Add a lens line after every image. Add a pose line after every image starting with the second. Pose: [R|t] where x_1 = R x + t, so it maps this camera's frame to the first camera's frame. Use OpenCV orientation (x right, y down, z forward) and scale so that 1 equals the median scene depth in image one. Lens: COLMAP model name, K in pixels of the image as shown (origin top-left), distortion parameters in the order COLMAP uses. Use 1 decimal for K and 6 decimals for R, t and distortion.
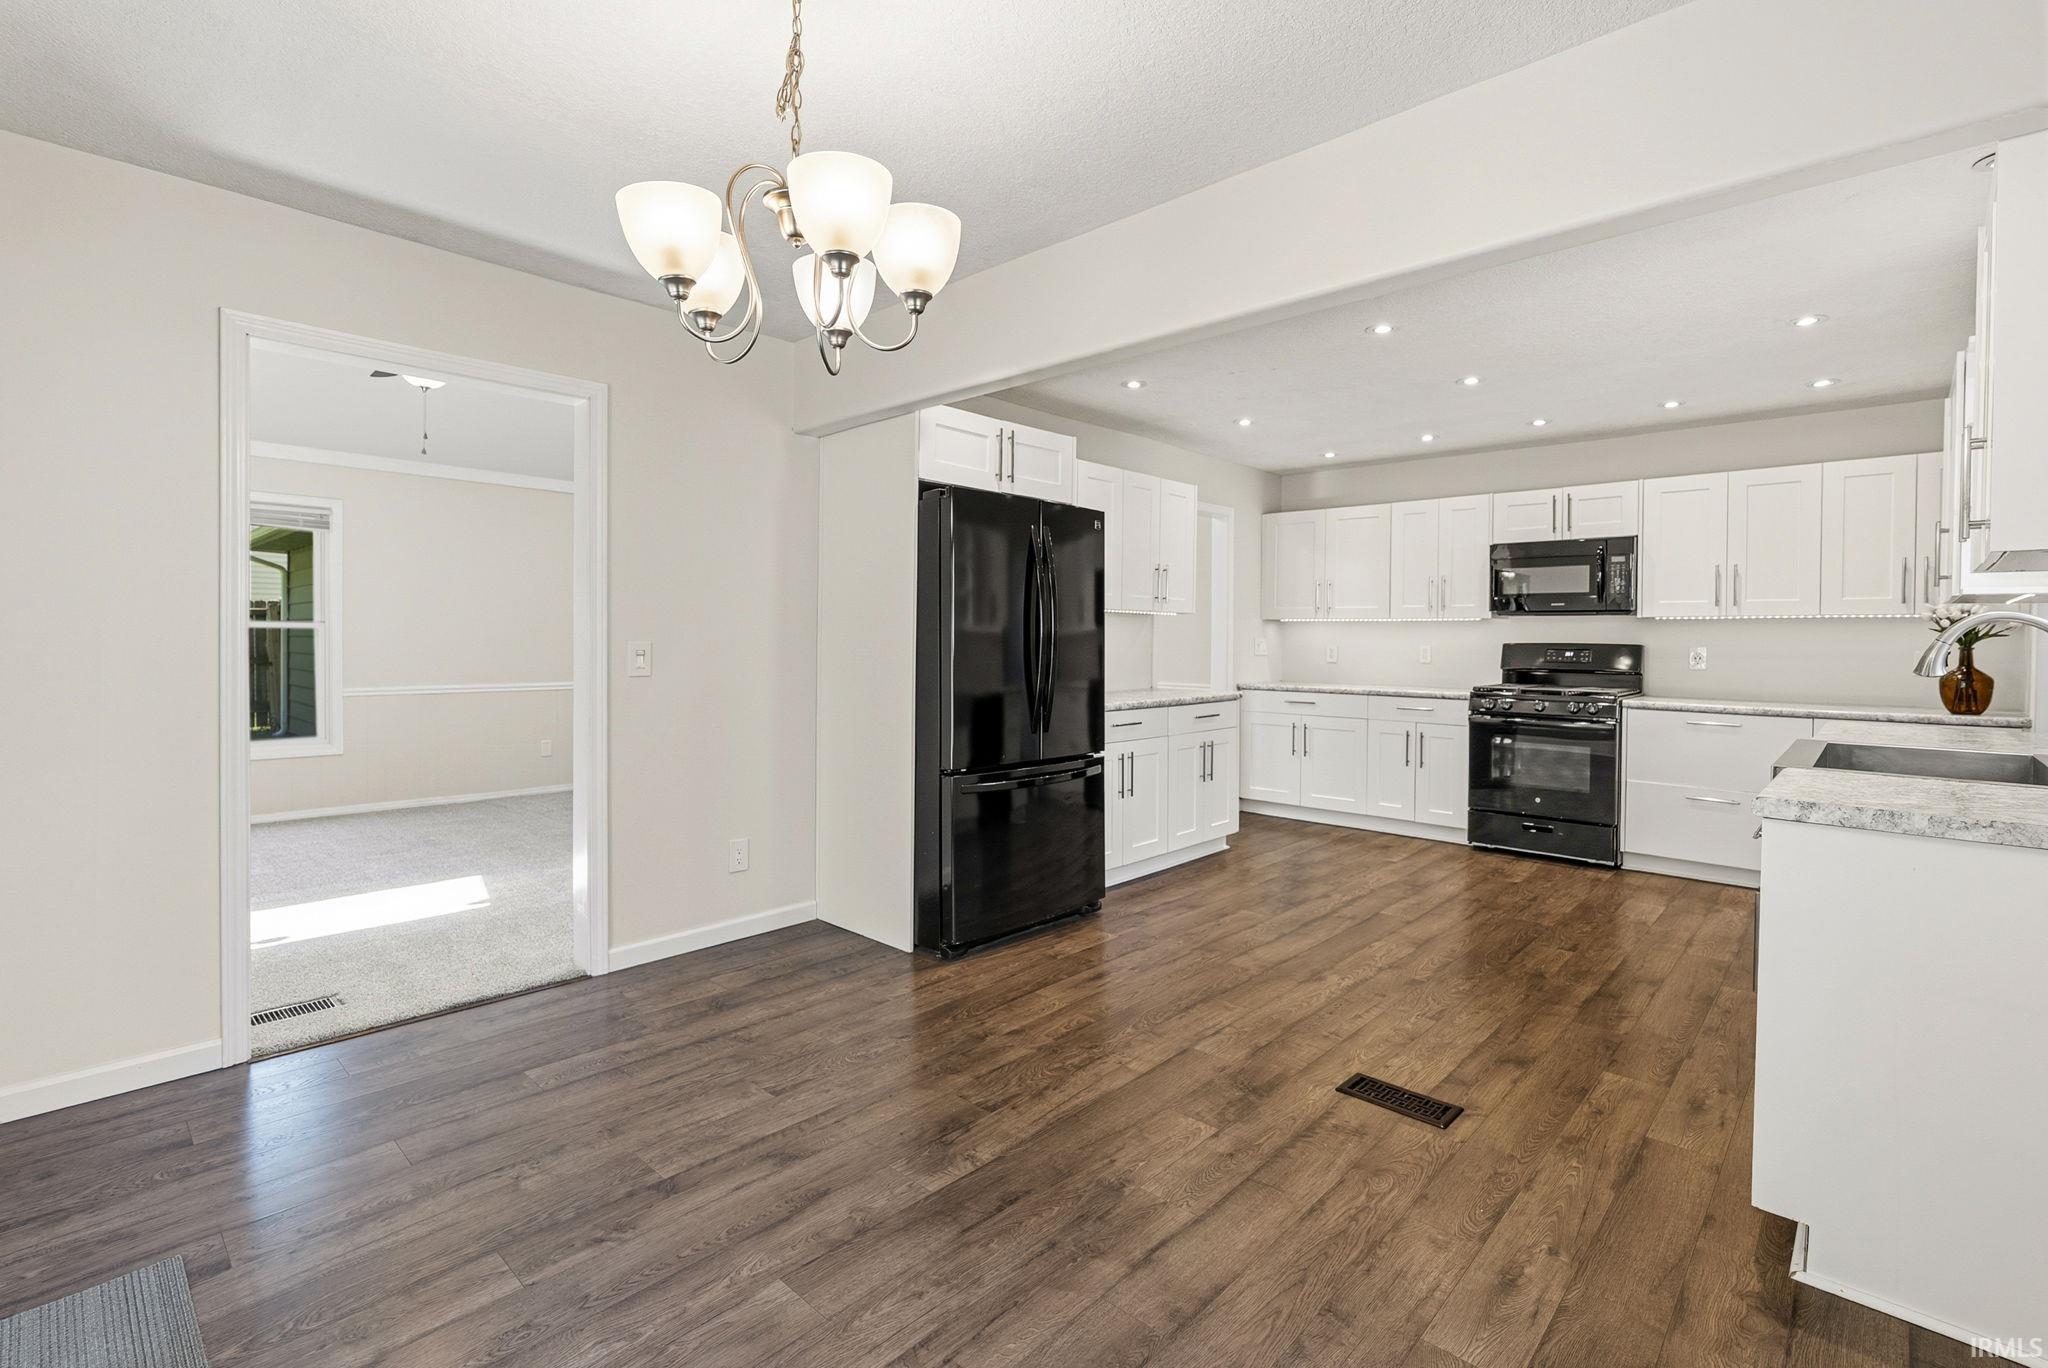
lens RADIAL K [[937.2, 0, 1037.1], [0, 937.2, 653.8], [0, 0, 1]] dist [-0.001604, 0.000515]
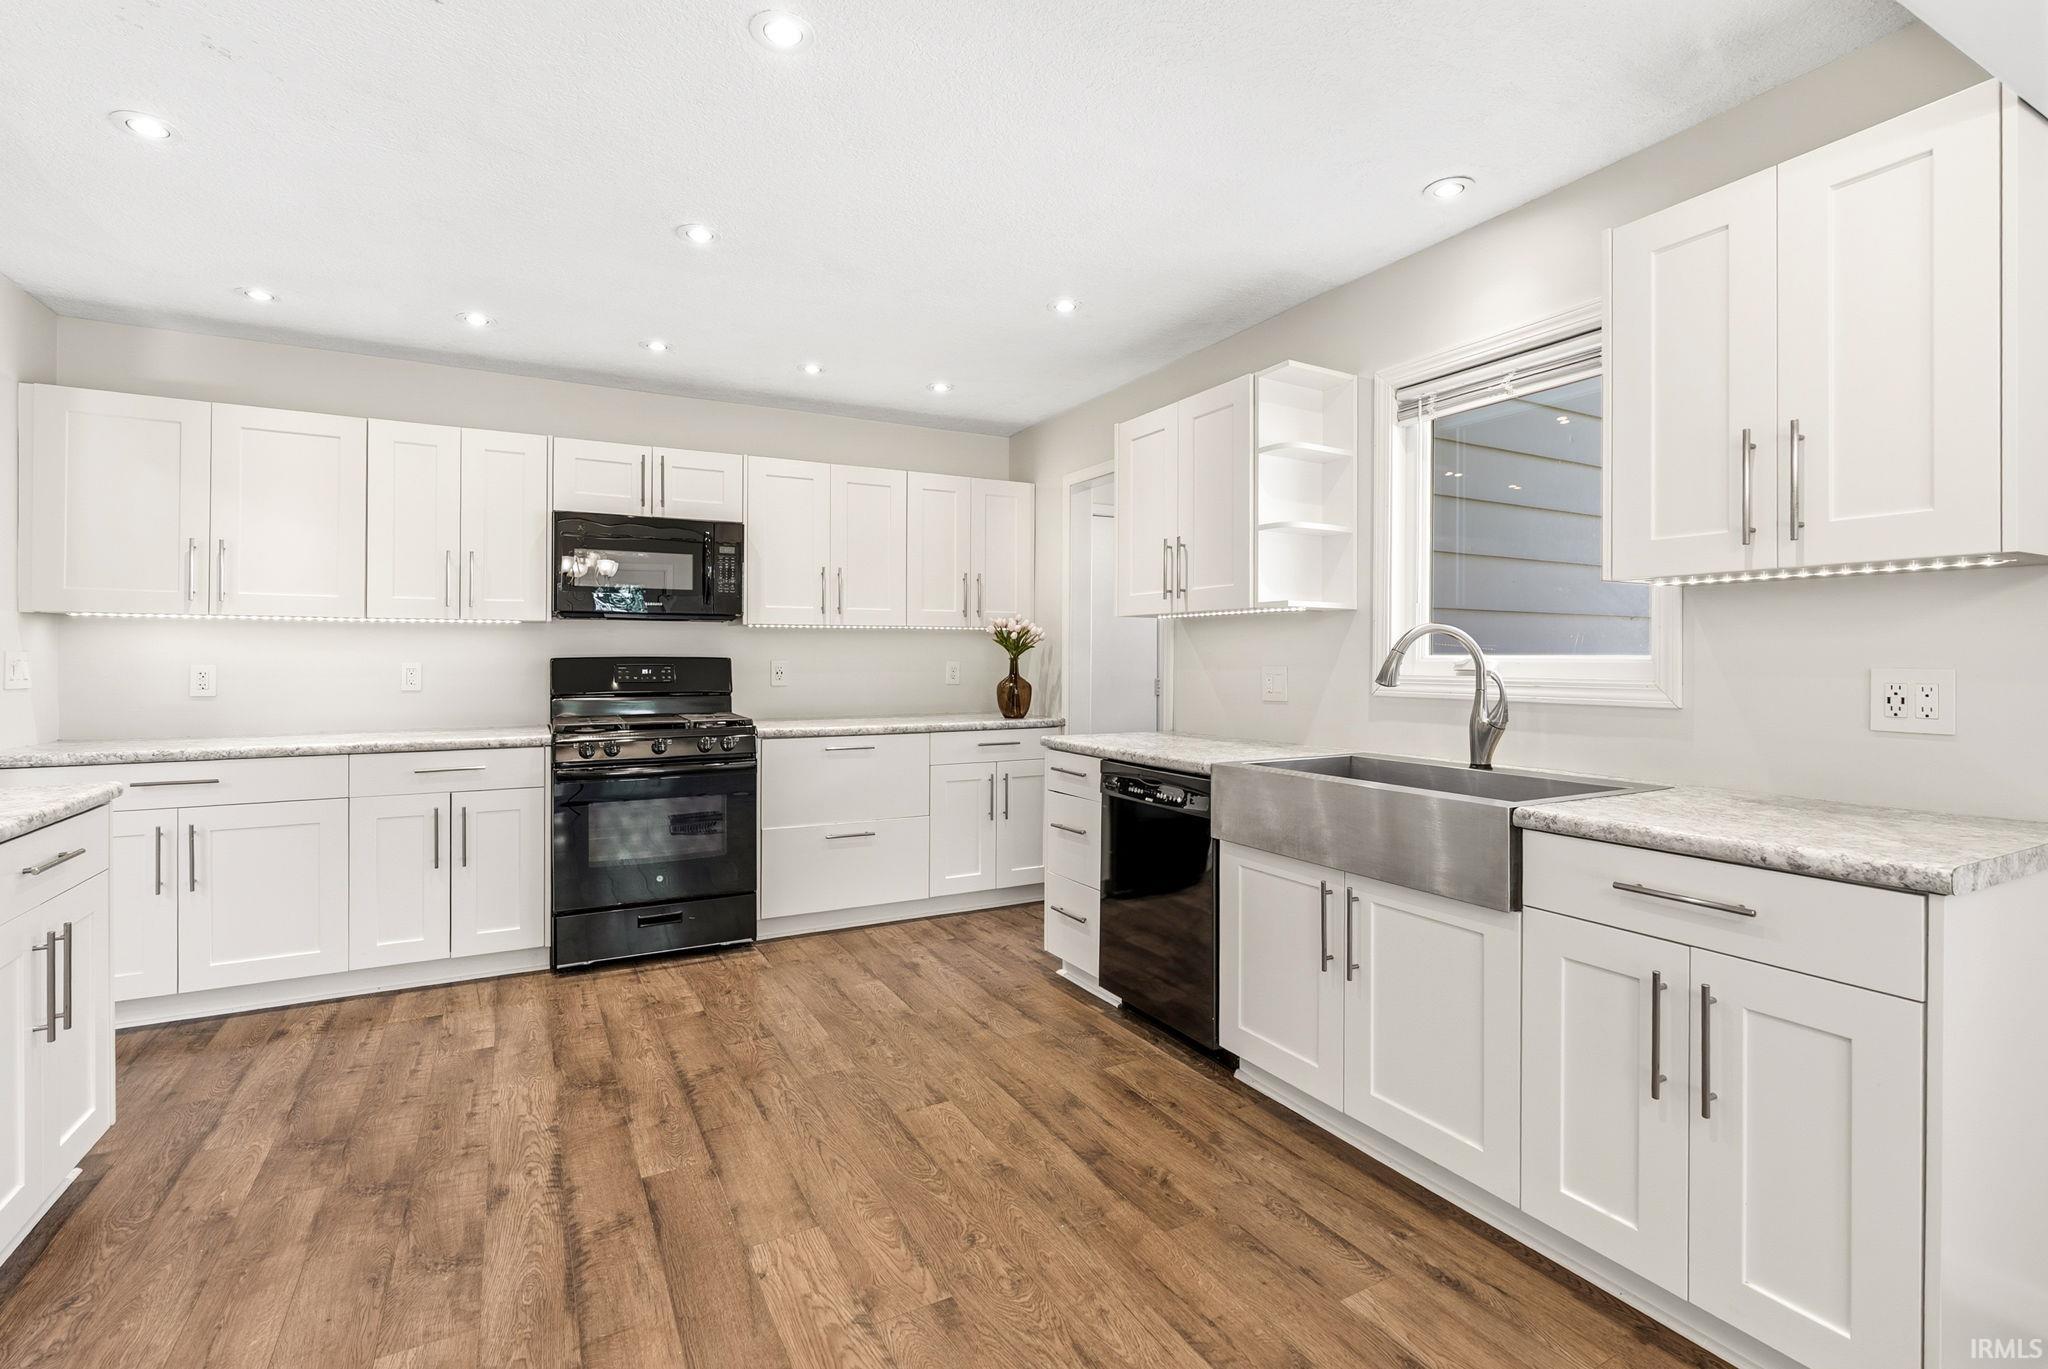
lens RADIAL K [[937.2, 0, 1037.1], [0, 937.2, 654.3], [0, 0, 1]] dist [-0.001604, 0.000515]
pose [[0.318308, -0.005149, 0.947973, -0.046004], [0.017334, 0.999850, -0.000390, -0.008370], [-0.947829, 0.016557, 0.318349, 0.509064]]
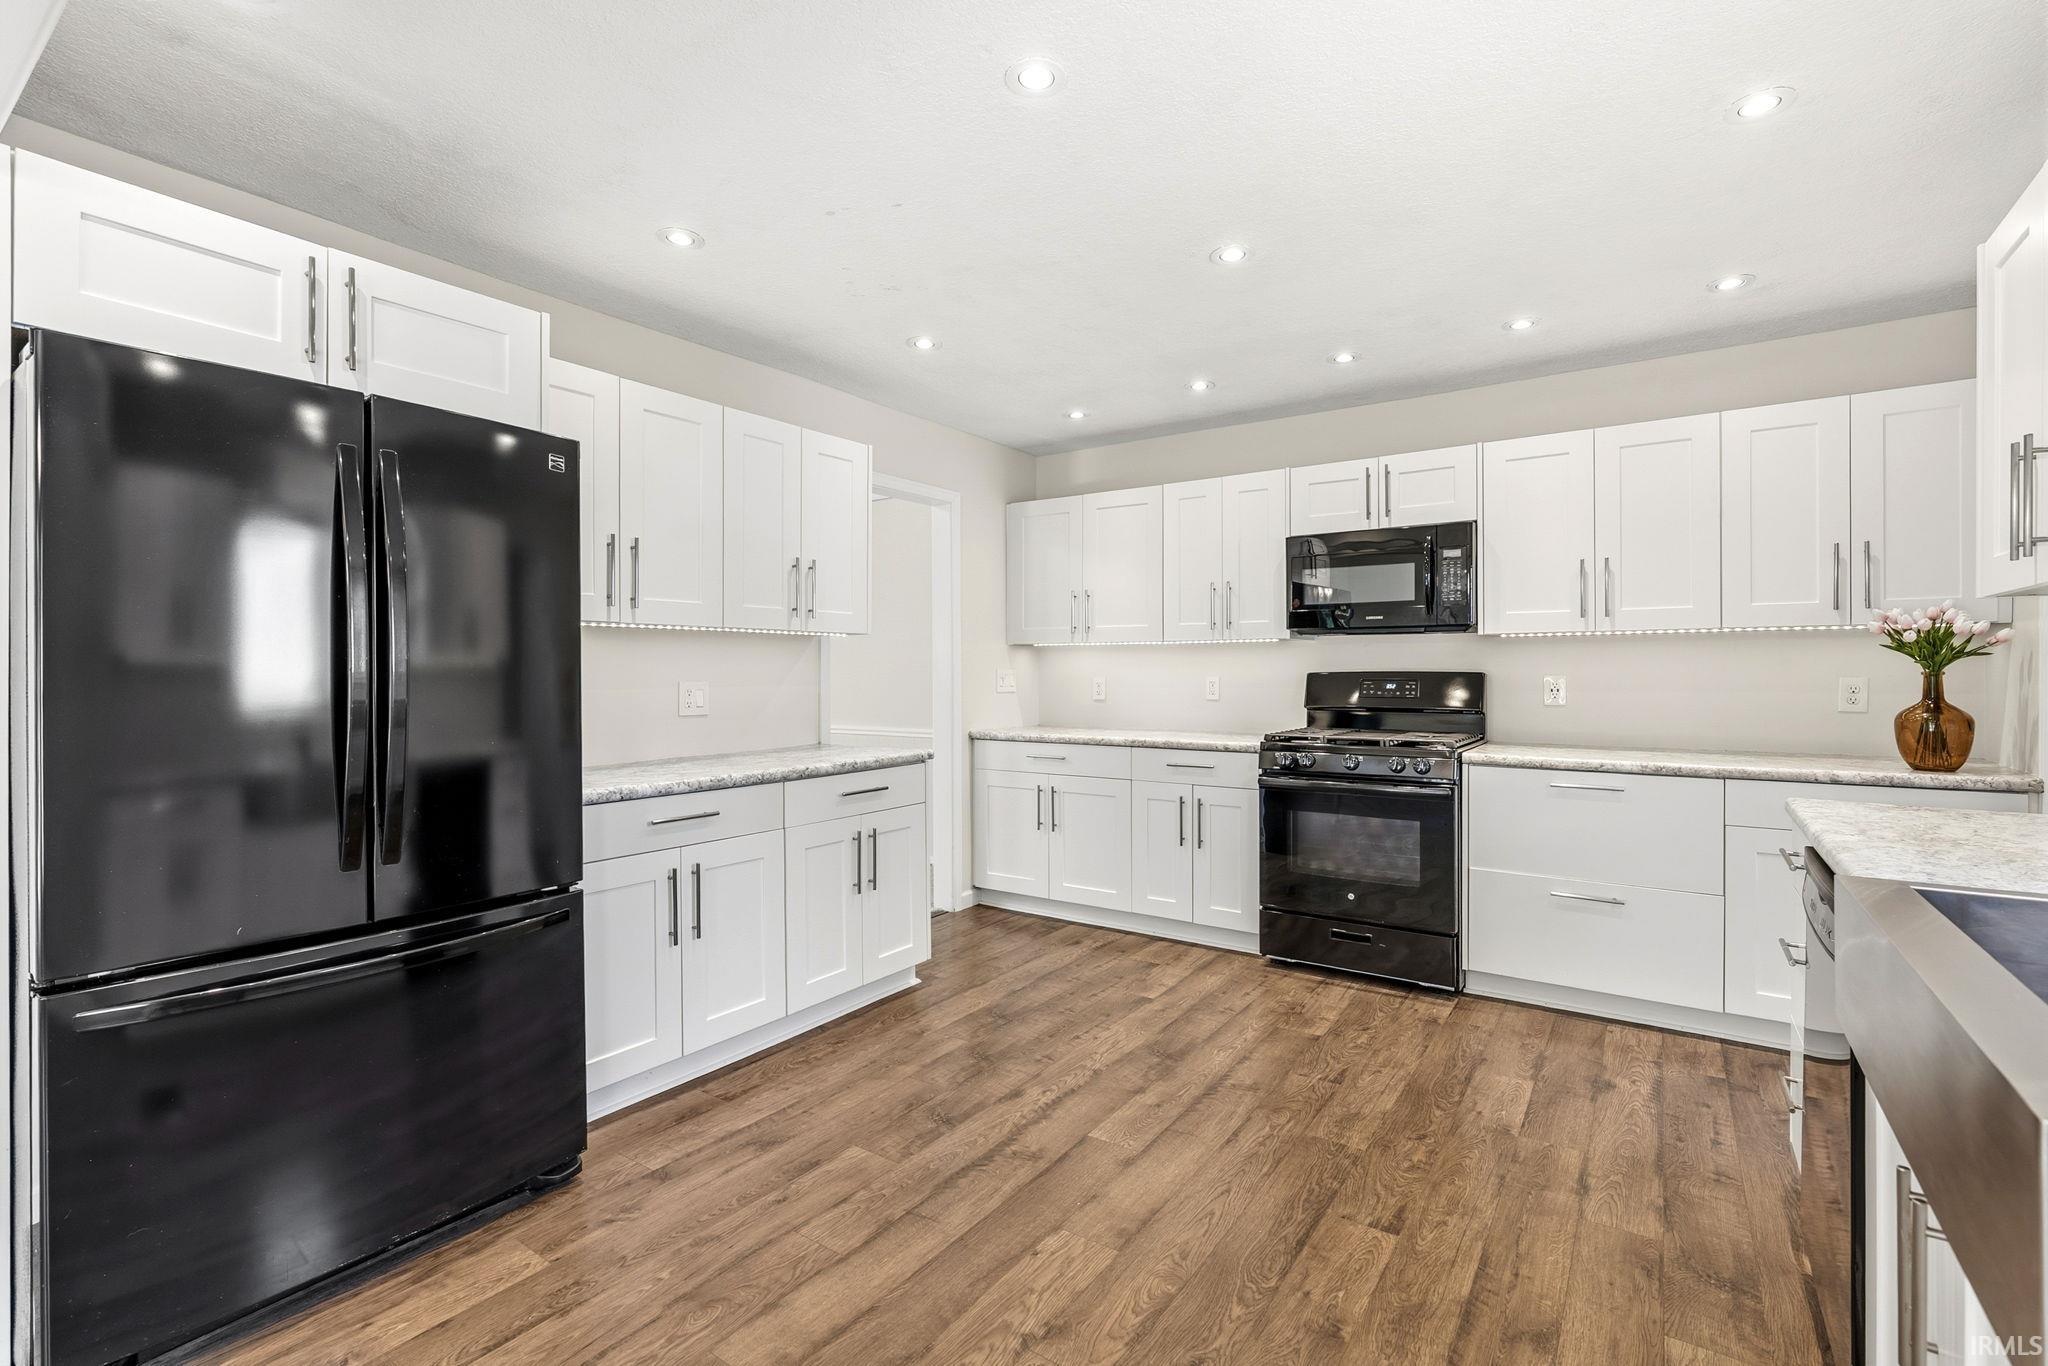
lens RADIAL K [[928.6, 0, 1029.4], [0, 928.6, 675.4], [0, 0, 1]] dist [-0.005789, 0.000157]
pose [[0.990833, -0.011544, 0.134601, 0.208102], [0.013075, 0.999859, -0.010497, -0.004908], [-0.134461, 0.012160, 0.990844, 0.349184]]
